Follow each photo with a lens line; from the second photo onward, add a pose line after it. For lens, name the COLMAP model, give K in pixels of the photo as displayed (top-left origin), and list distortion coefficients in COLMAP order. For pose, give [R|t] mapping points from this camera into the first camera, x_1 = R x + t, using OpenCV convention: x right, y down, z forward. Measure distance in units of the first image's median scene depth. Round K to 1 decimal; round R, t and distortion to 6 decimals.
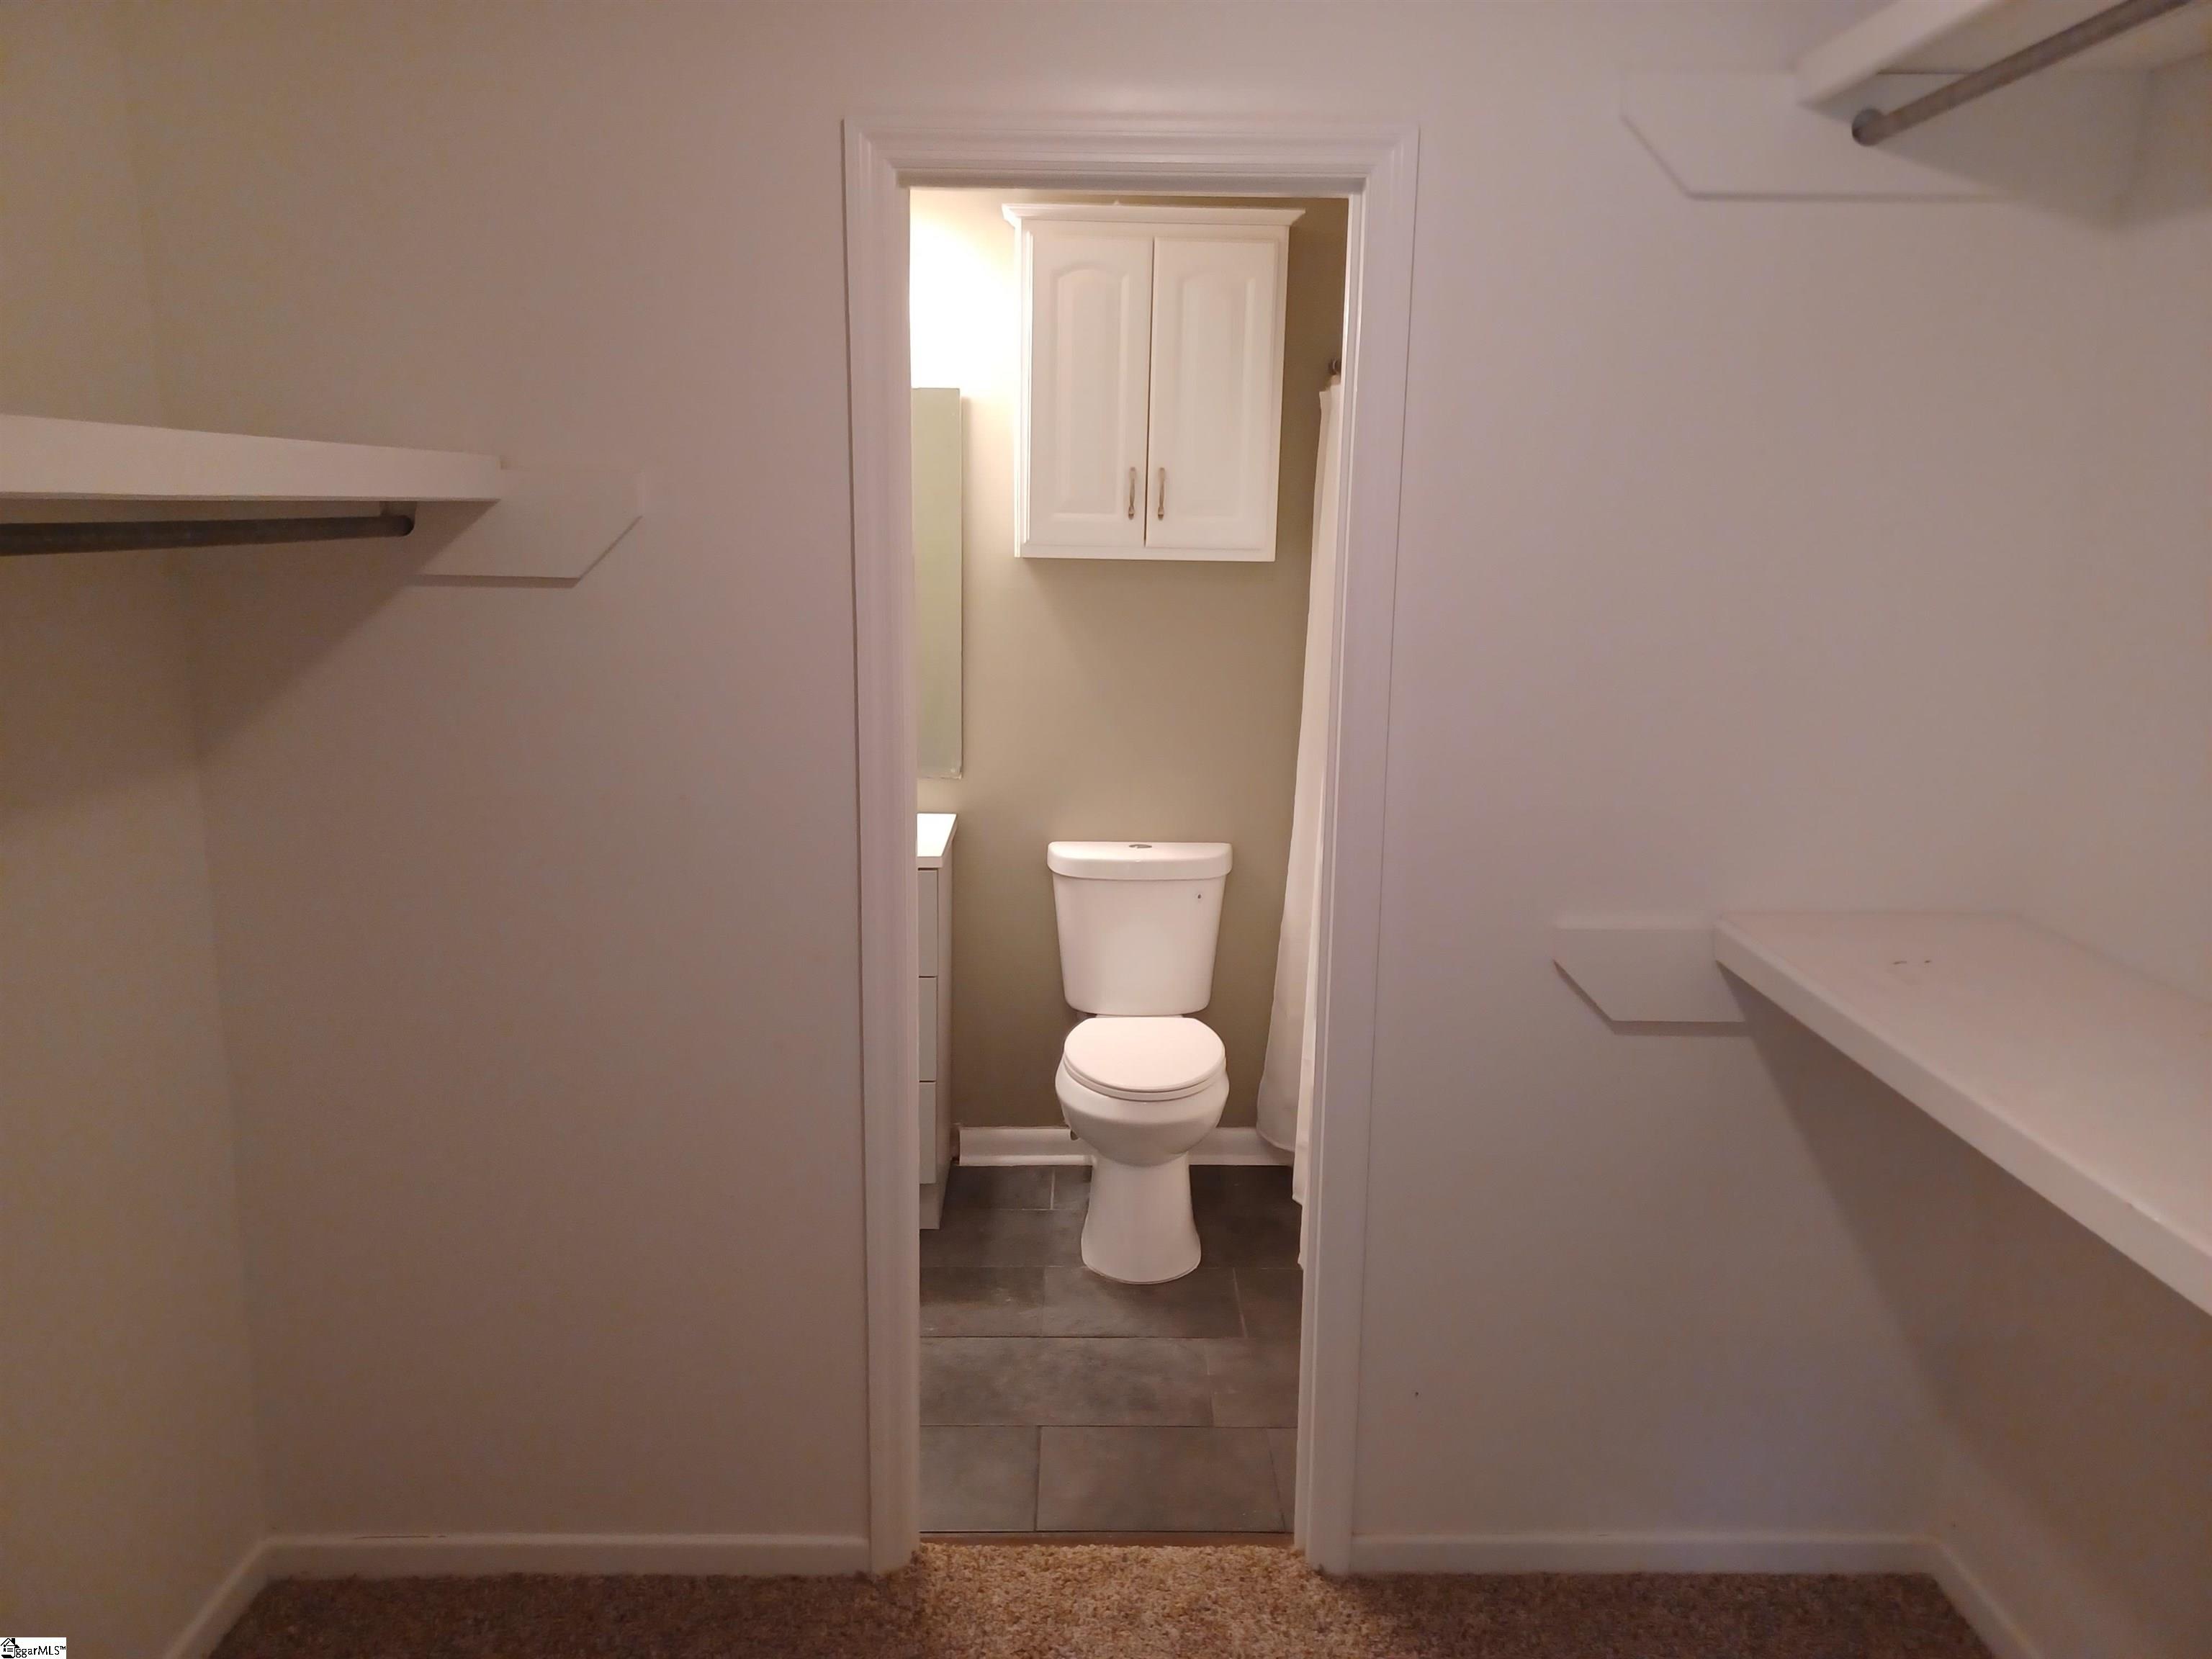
lens RADIAL K [[1616.4, 0, 1113.5], [0, 1616.4, 834.7], [0, 0, 1]] dist [0.070525, -0.076363]
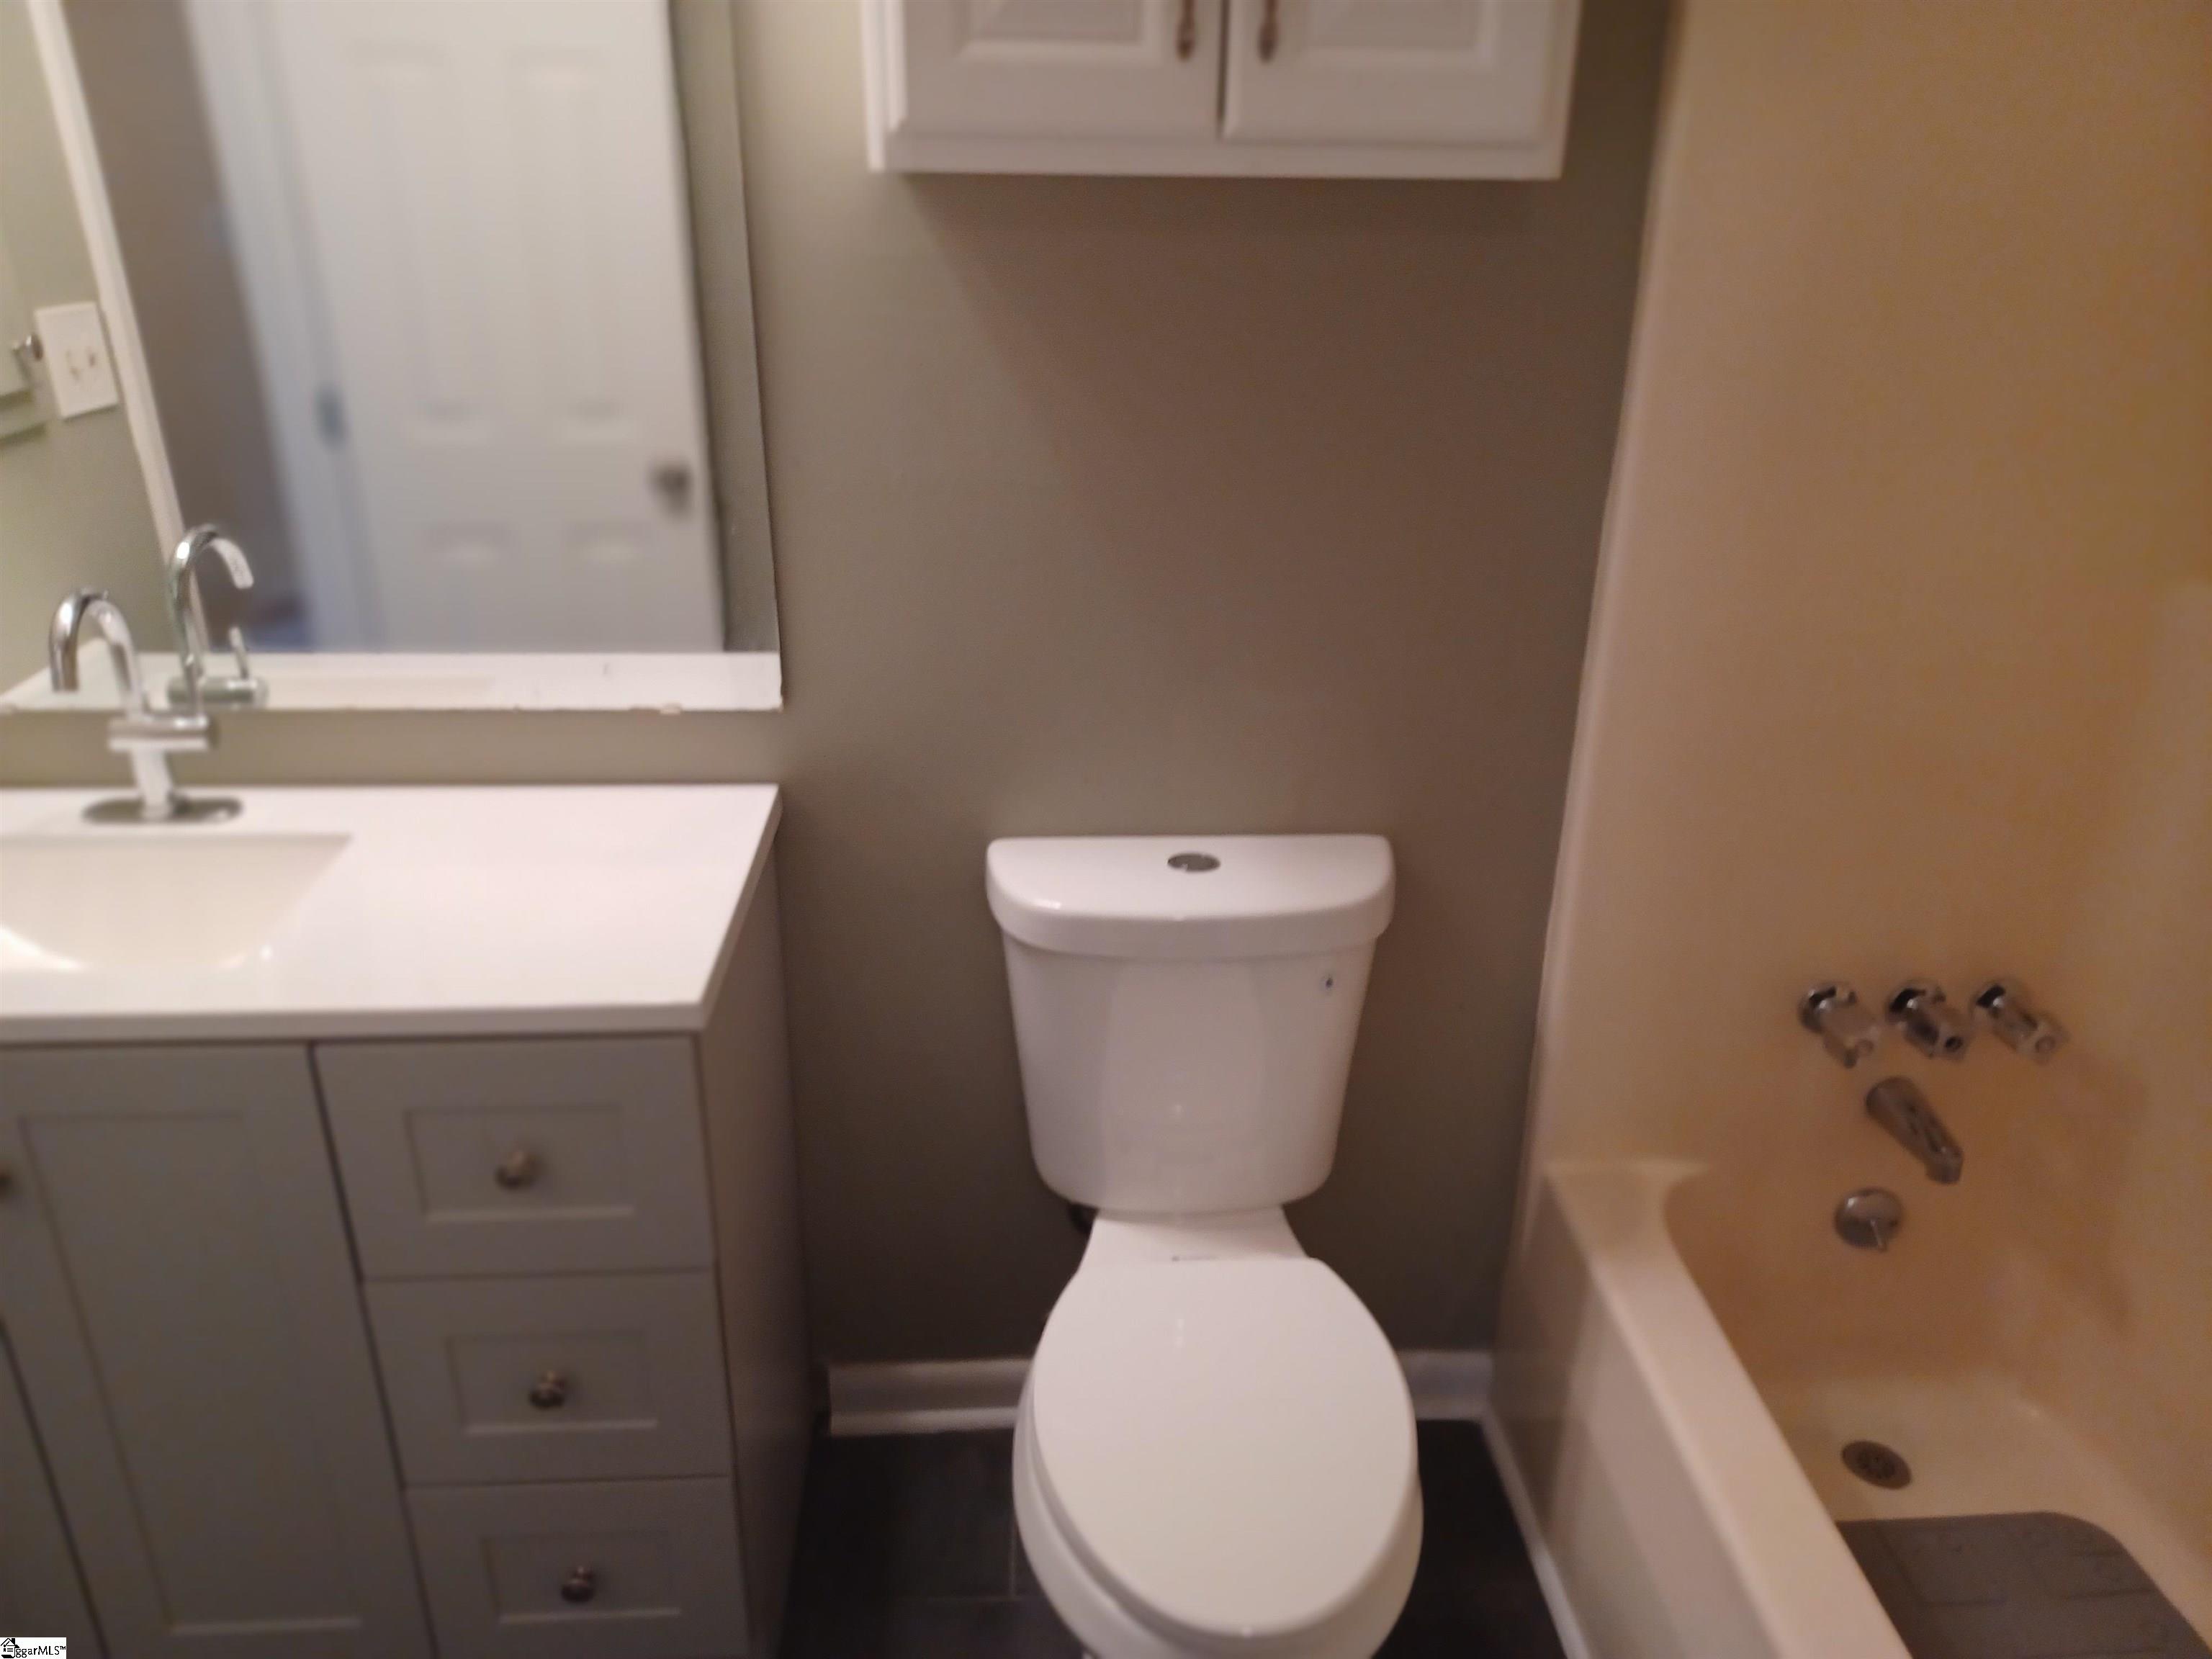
lens RADIAL K [[1616.4, 0, 1119.7], [0, 1616.4, 839.4], [0, 0, 1]] dist [0.070525, -0.076363]
pose [[0.998555, -0.027853, 0.045958, -0.024909], [0.017232, 0.976000, 0.217089, -0.099184], [-0.050902, -0.215983, 0.975069, 0.580485]]
